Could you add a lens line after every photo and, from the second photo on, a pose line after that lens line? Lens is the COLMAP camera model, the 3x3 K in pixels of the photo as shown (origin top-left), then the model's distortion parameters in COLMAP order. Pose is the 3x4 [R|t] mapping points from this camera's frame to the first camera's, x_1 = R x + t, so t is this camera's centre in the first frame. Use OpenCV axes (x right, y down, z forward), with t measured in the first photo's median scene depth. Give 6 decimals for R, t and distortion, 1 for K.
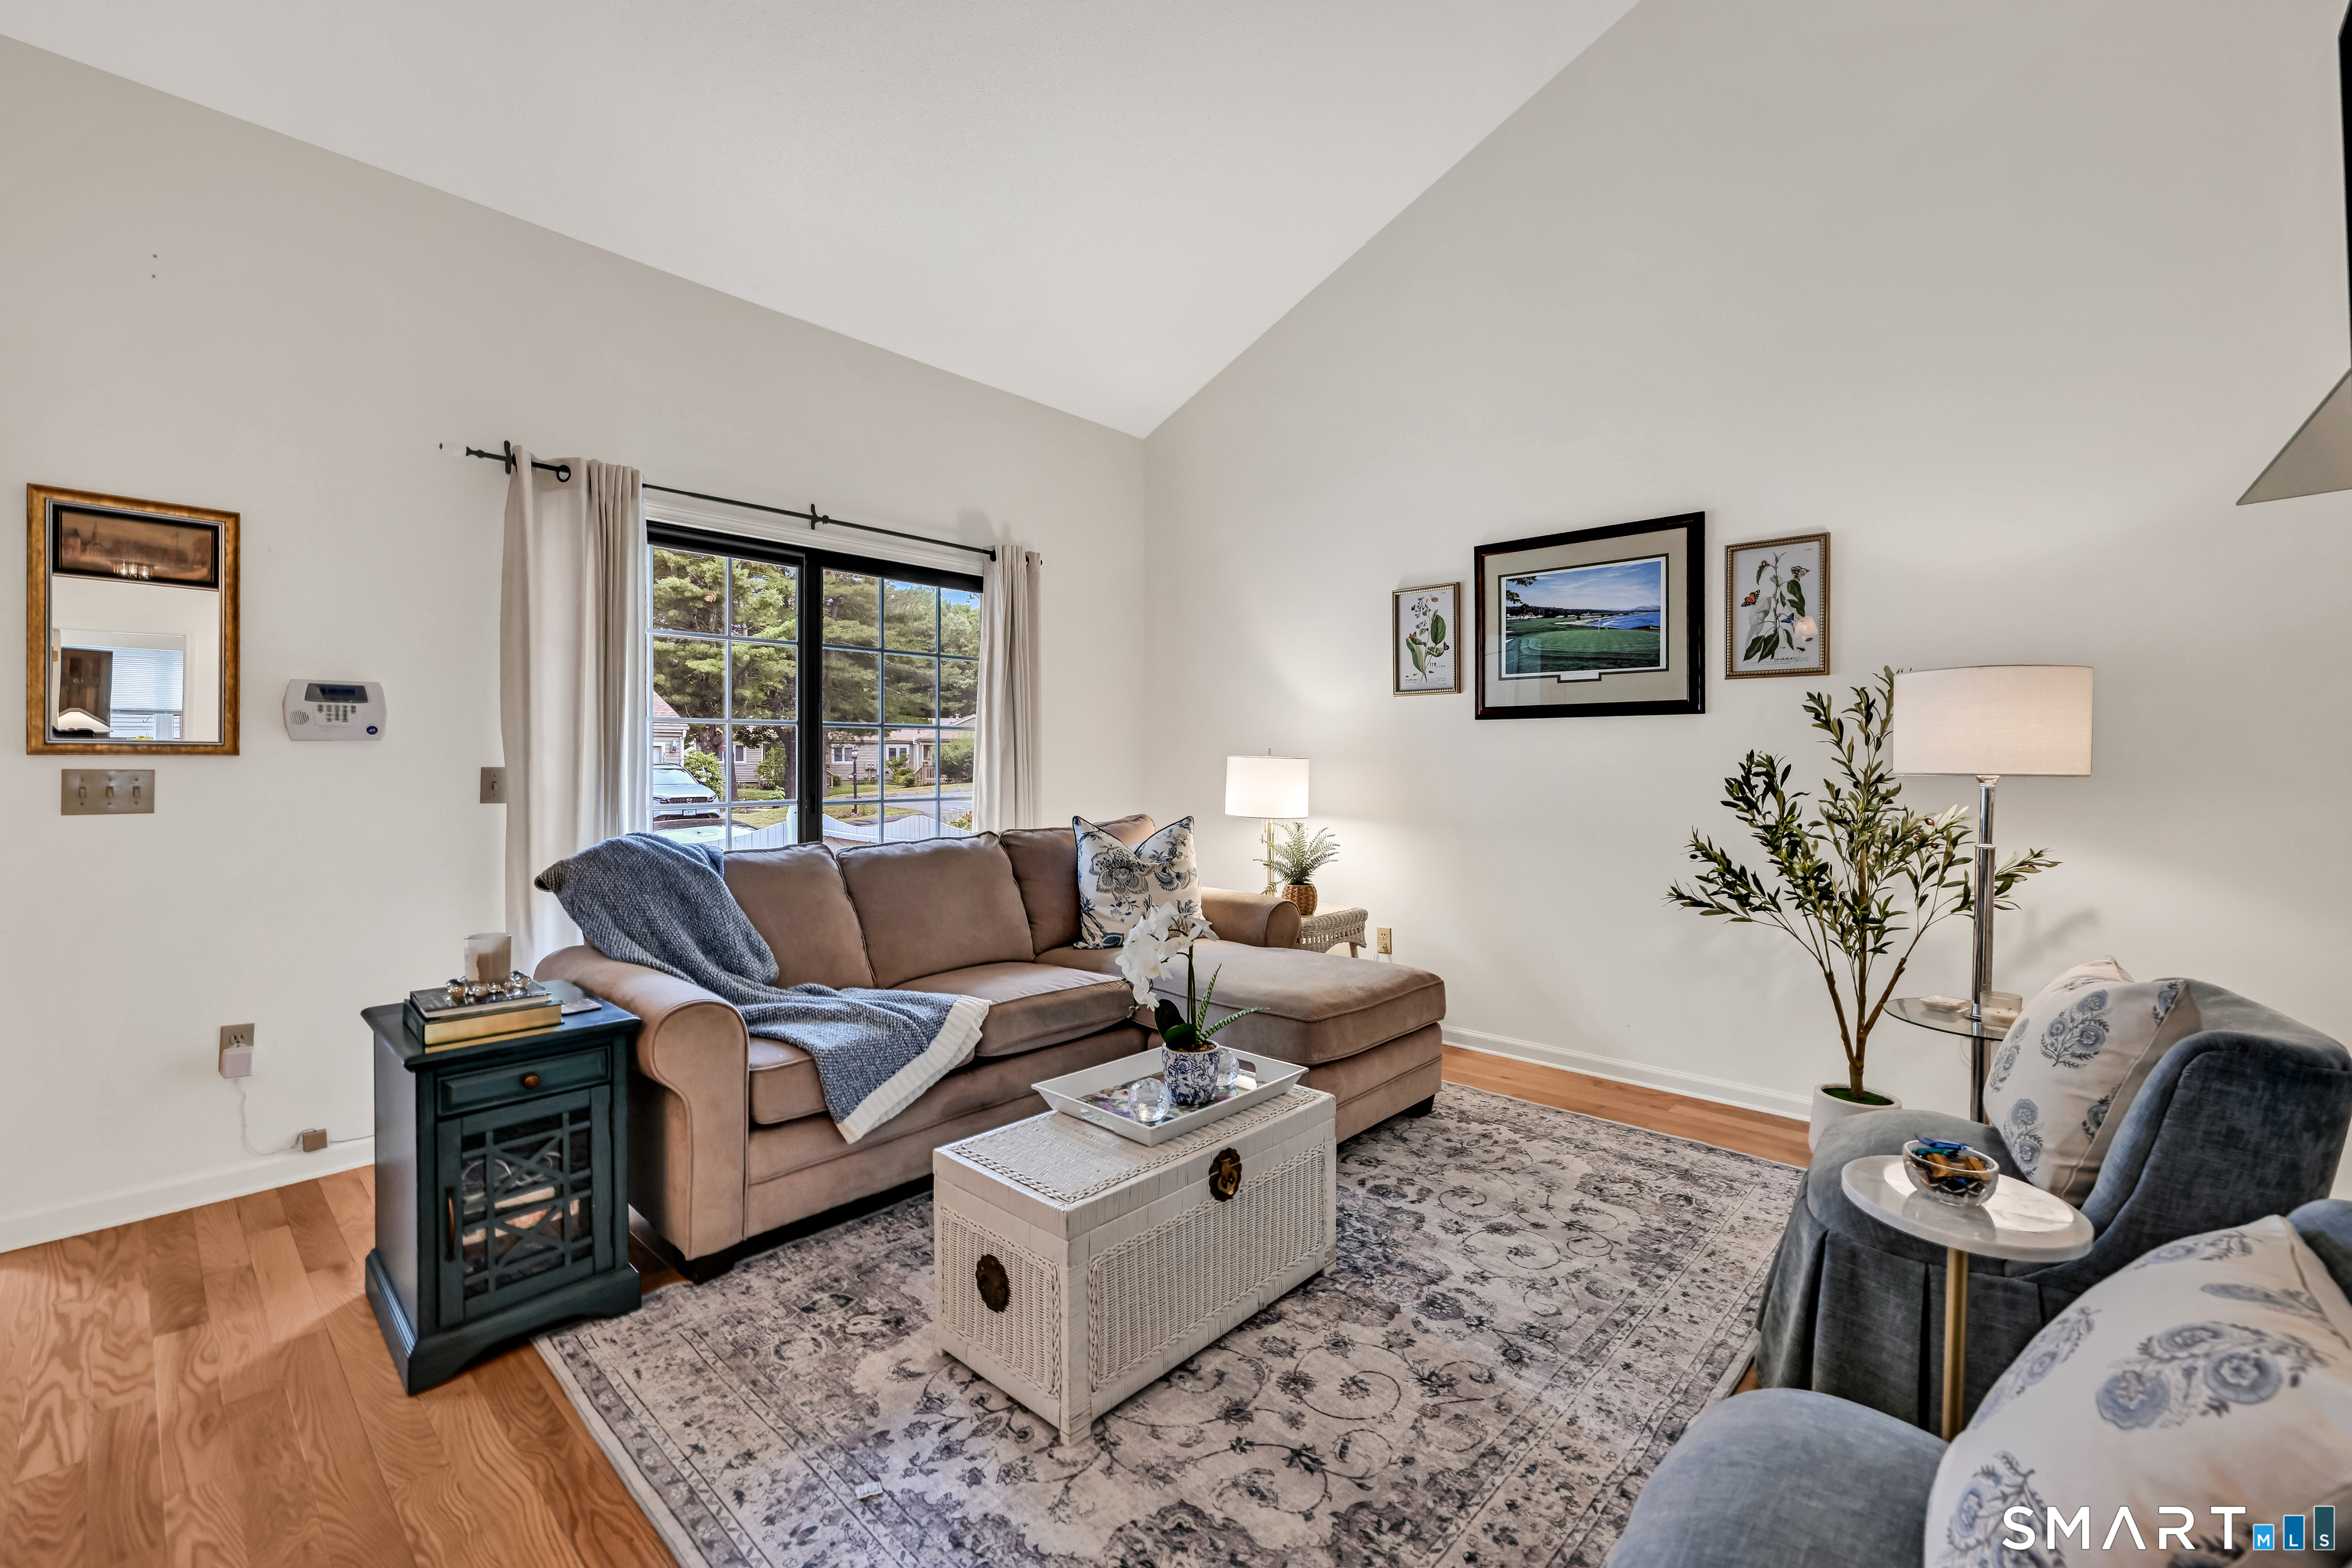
lens RADIAL K [[956.6, 0, 1183.2], [0, 956.6, 765.7], [0, 0, 1]] dist [-0.007690, -0.000030]
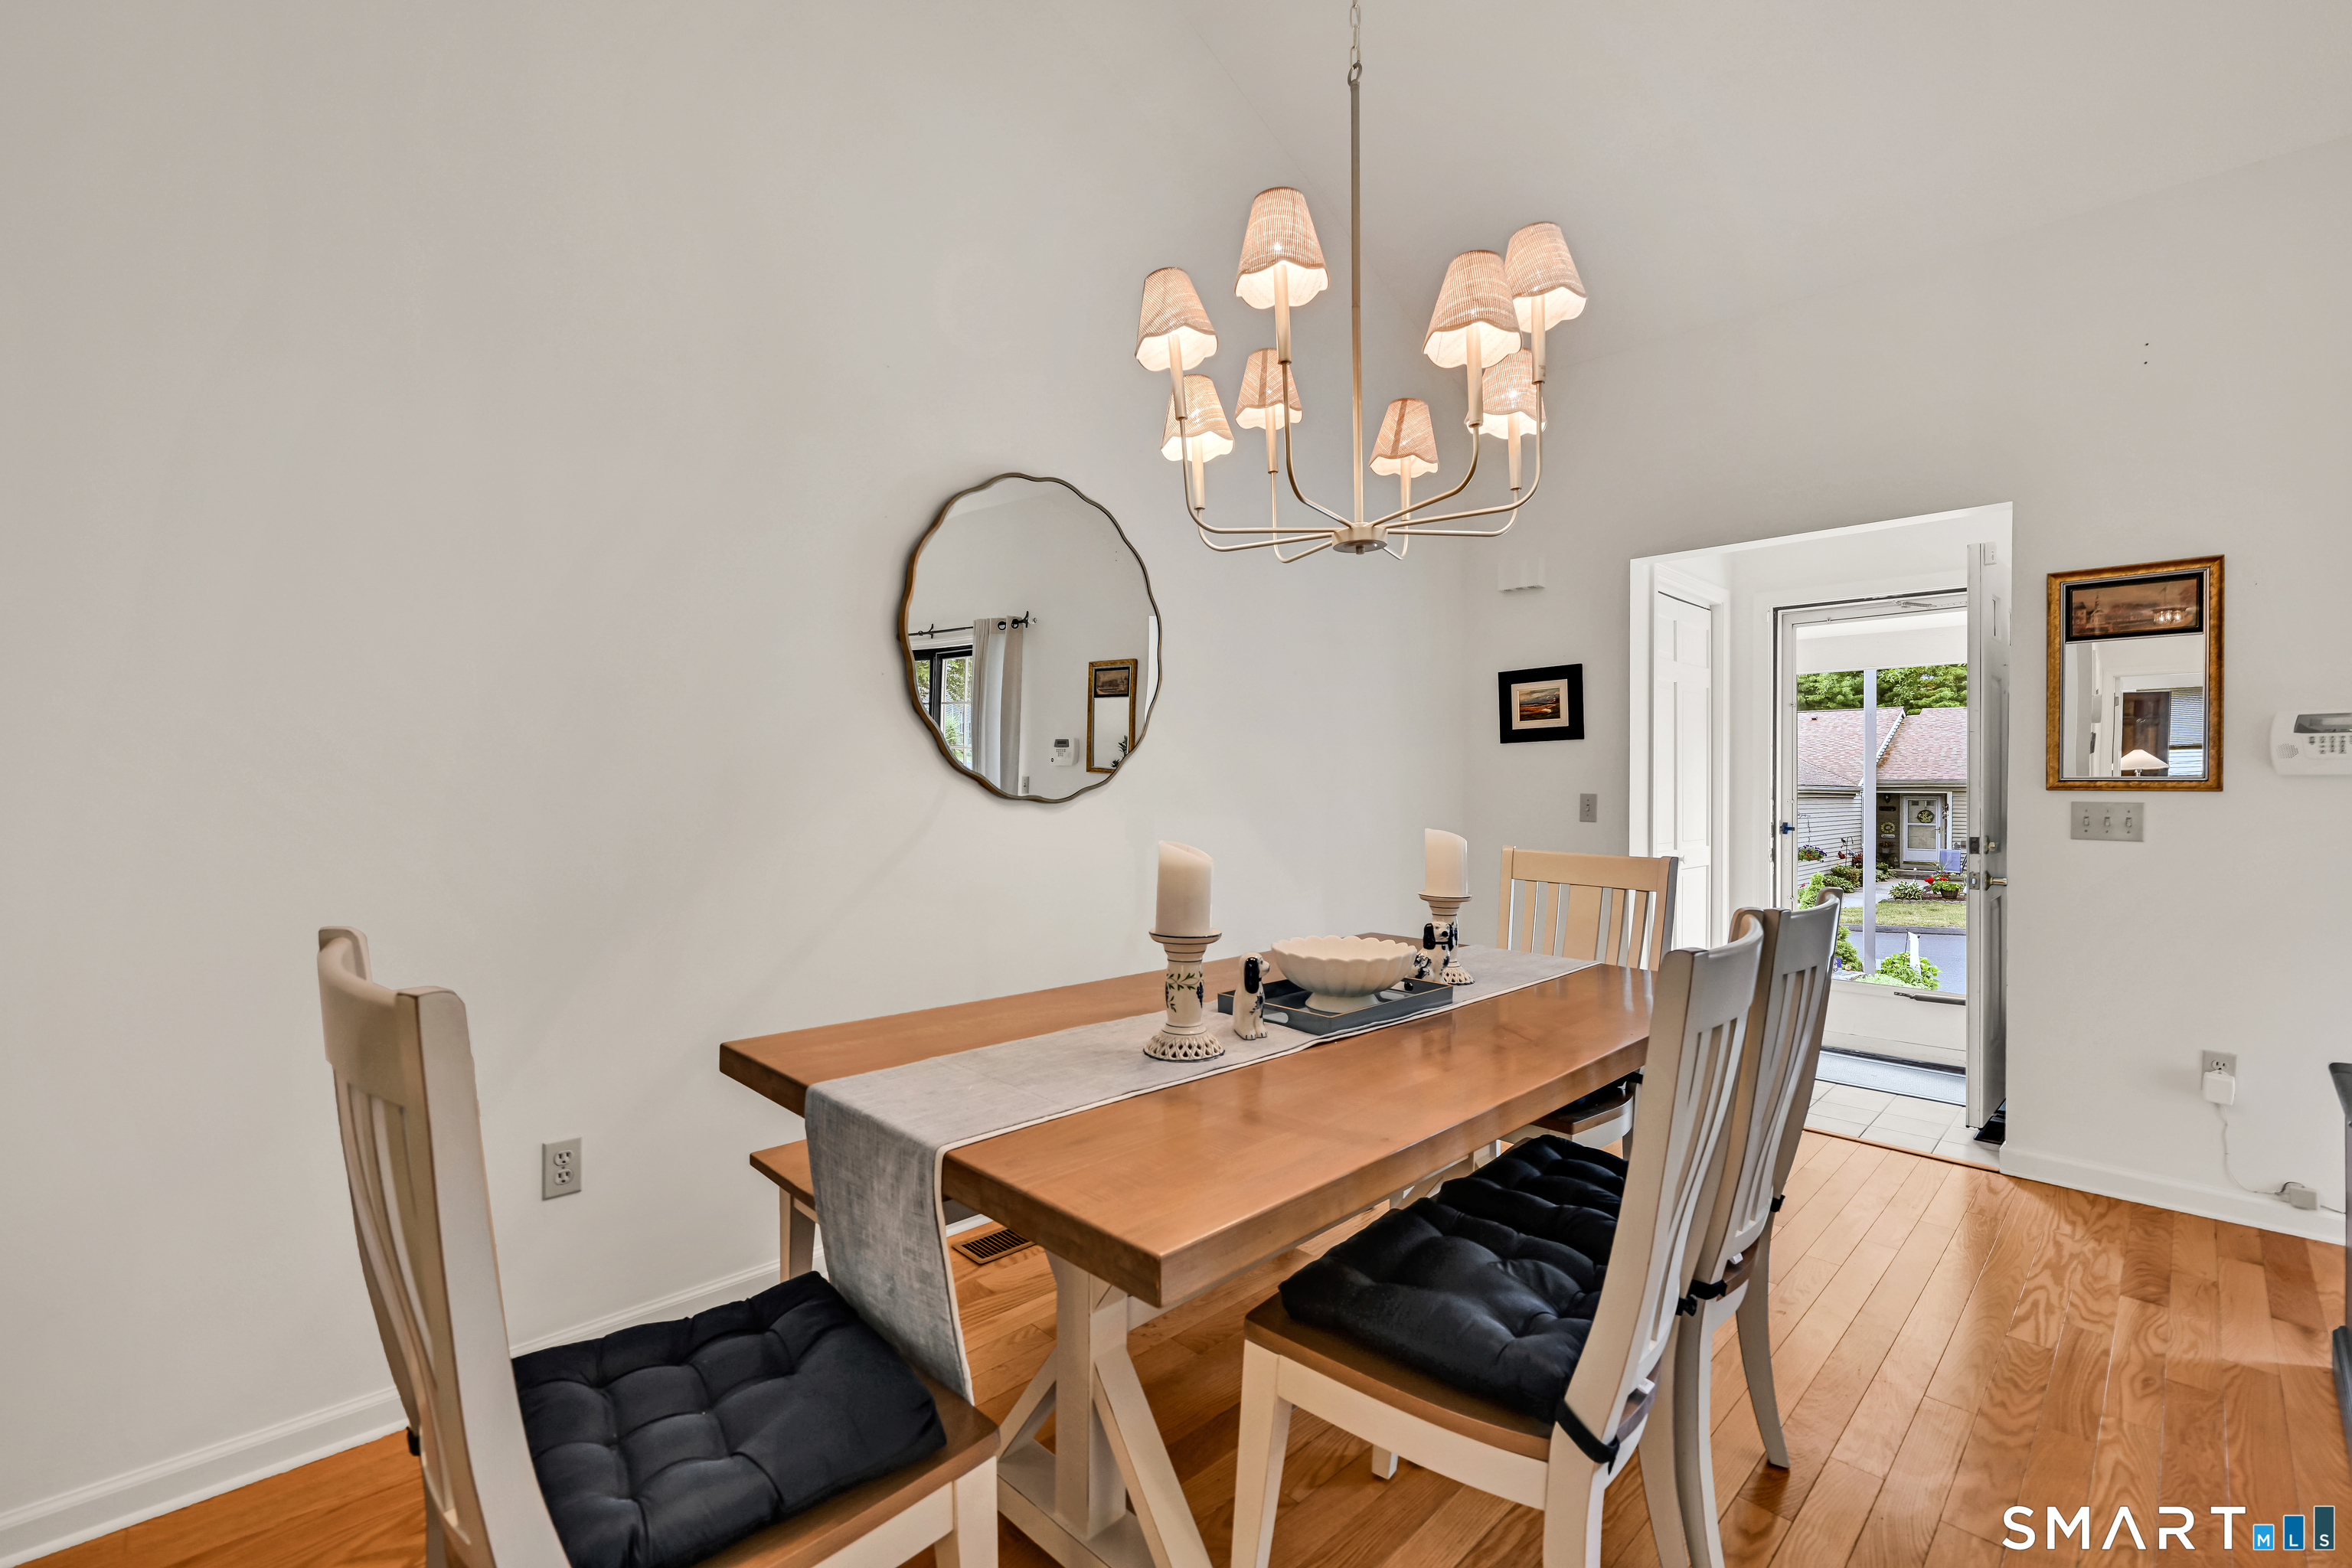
lens RADIAL K [[992.1, 0, 1169.6], [0, 992.1, 782.5], [0, 0, 1]] dist [0.003497, 0.000193]
pose [[-0.081357, -0.009451, -0.996640, 0.183737], [-0.009744, 0.999915, -0.008686, 0.000854], [0.996637, 0.009004, -0.081442, -0.052307]]
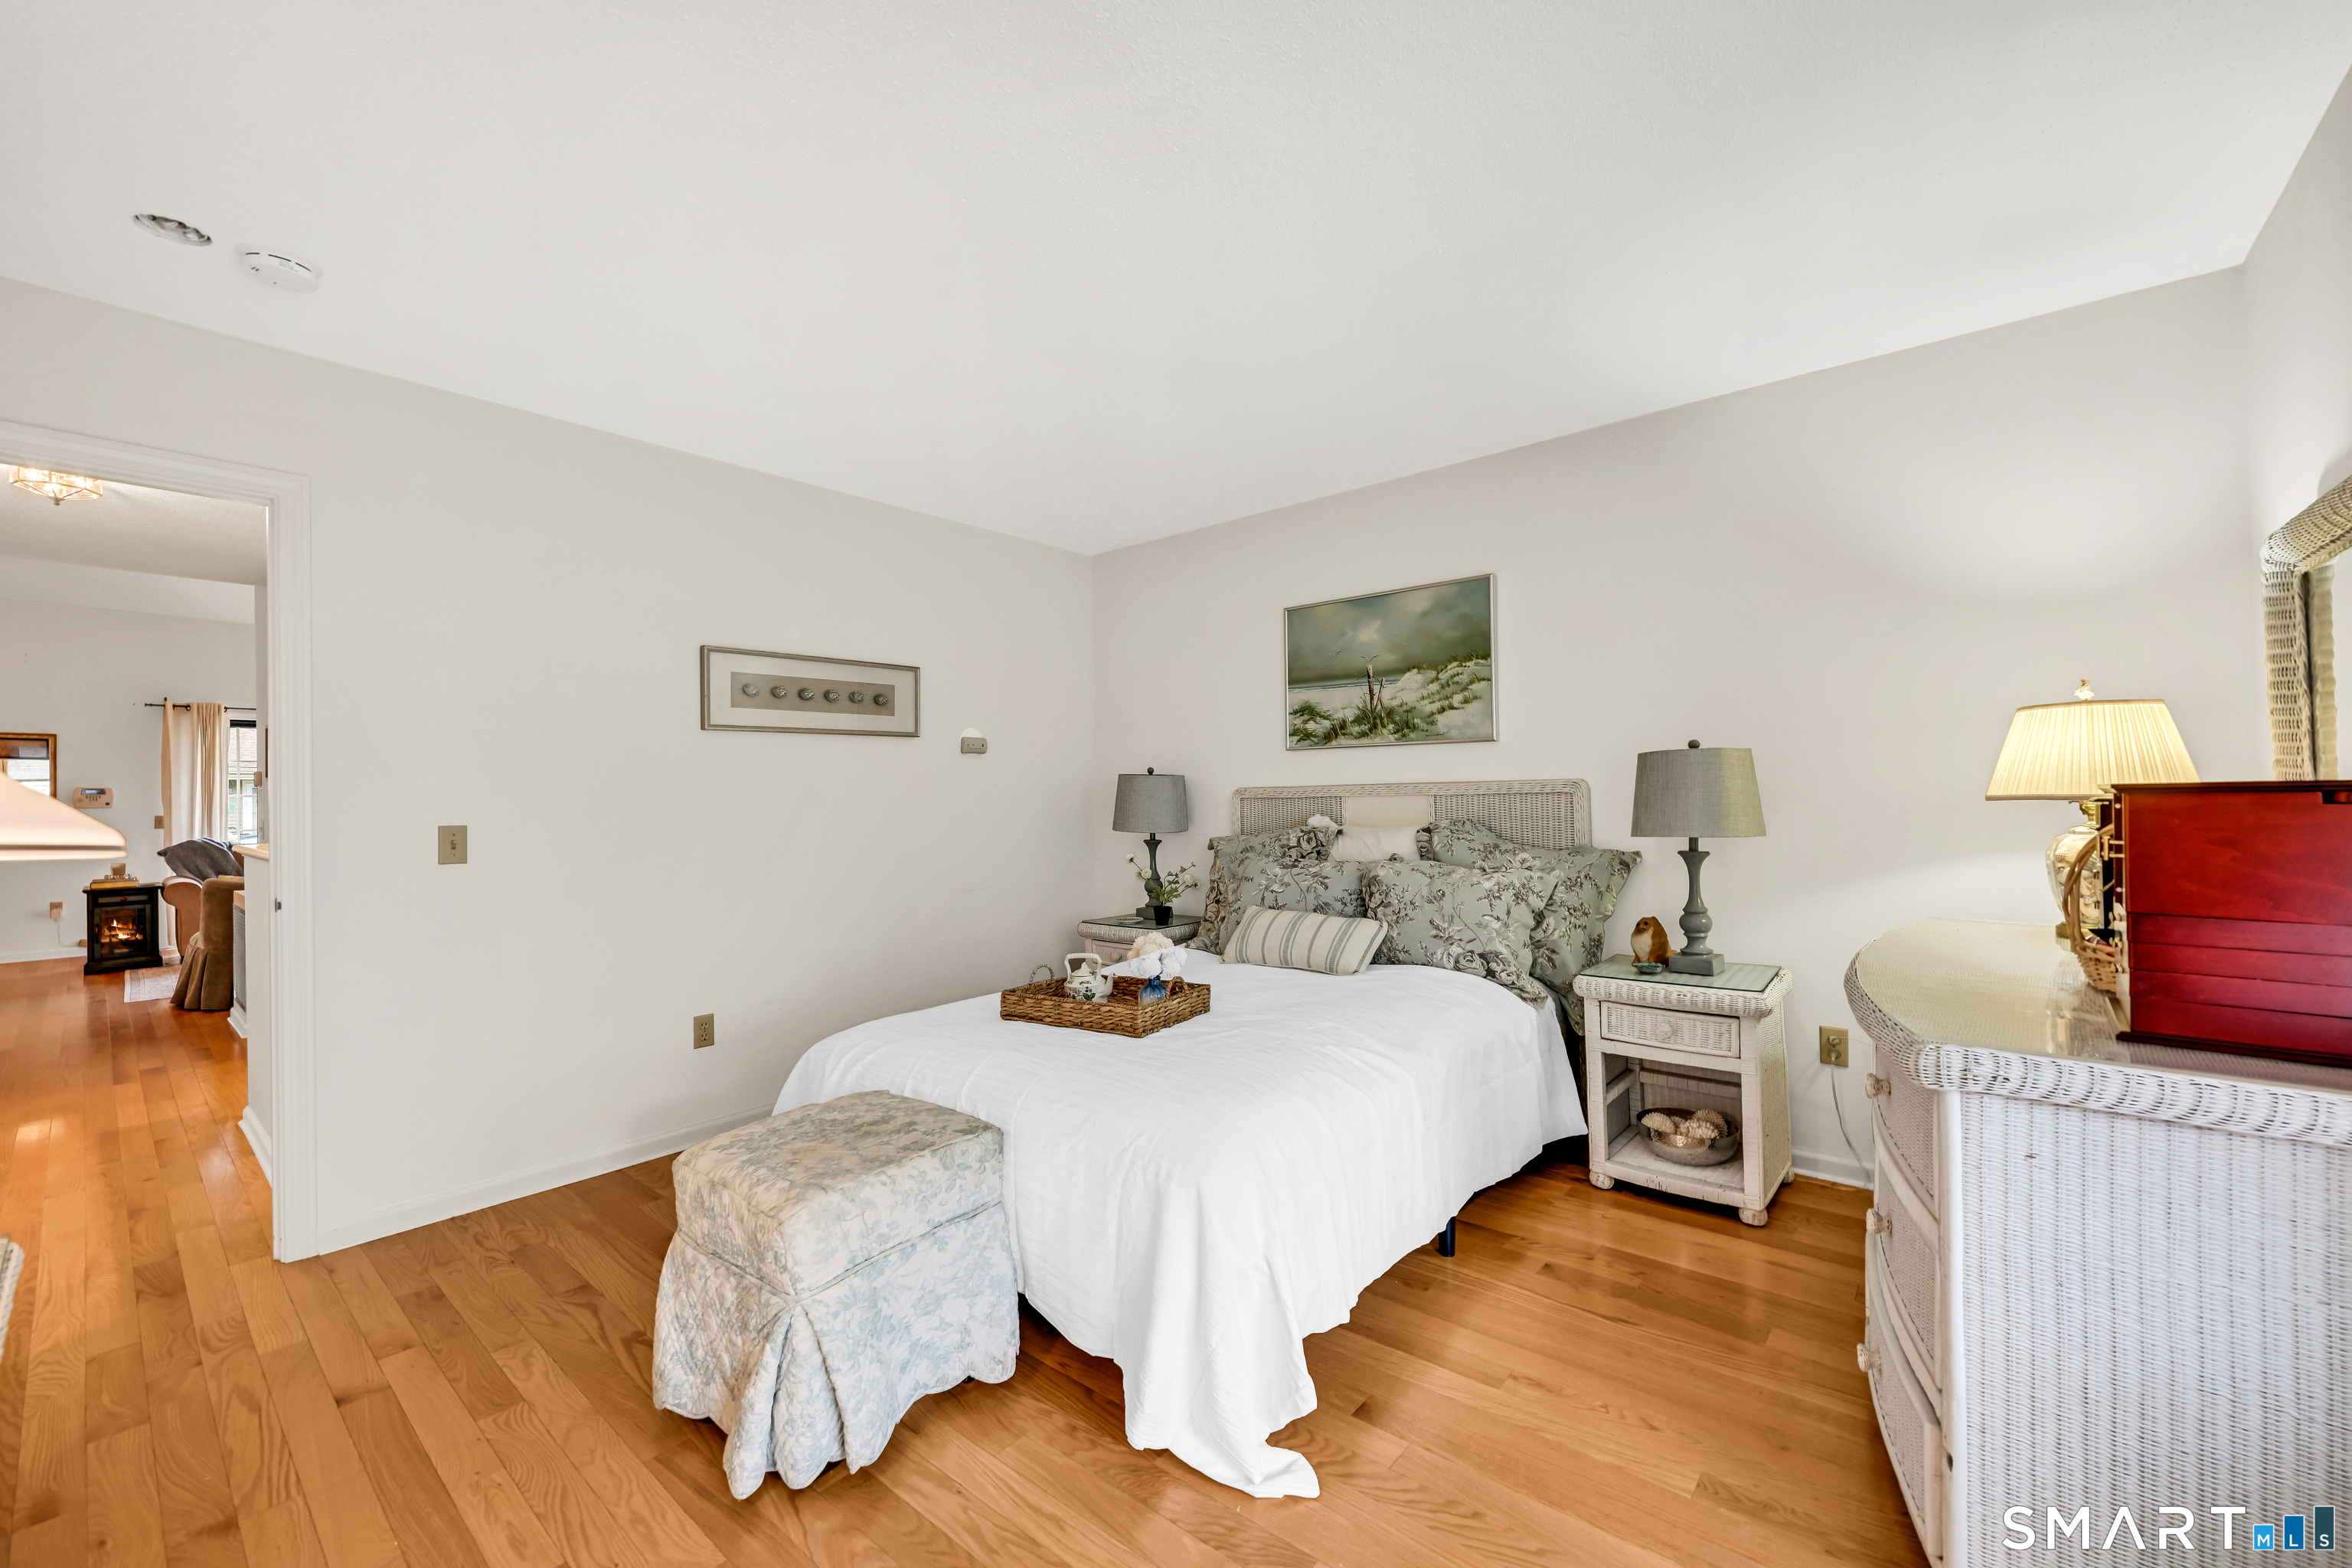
lens RADIAL K [[956.6, 0, 1244.8], [0, 956.6, 788.6], [0, 0, 1]] dist [-0.007690, -0.000030]
pose [[0.999001, -0.020716, 0.039596, 2.813080], [0.021077, 0.999740, -0.008731, 0.014473], [-0.039405, 0.009557, 0.999178, -2.274879]]
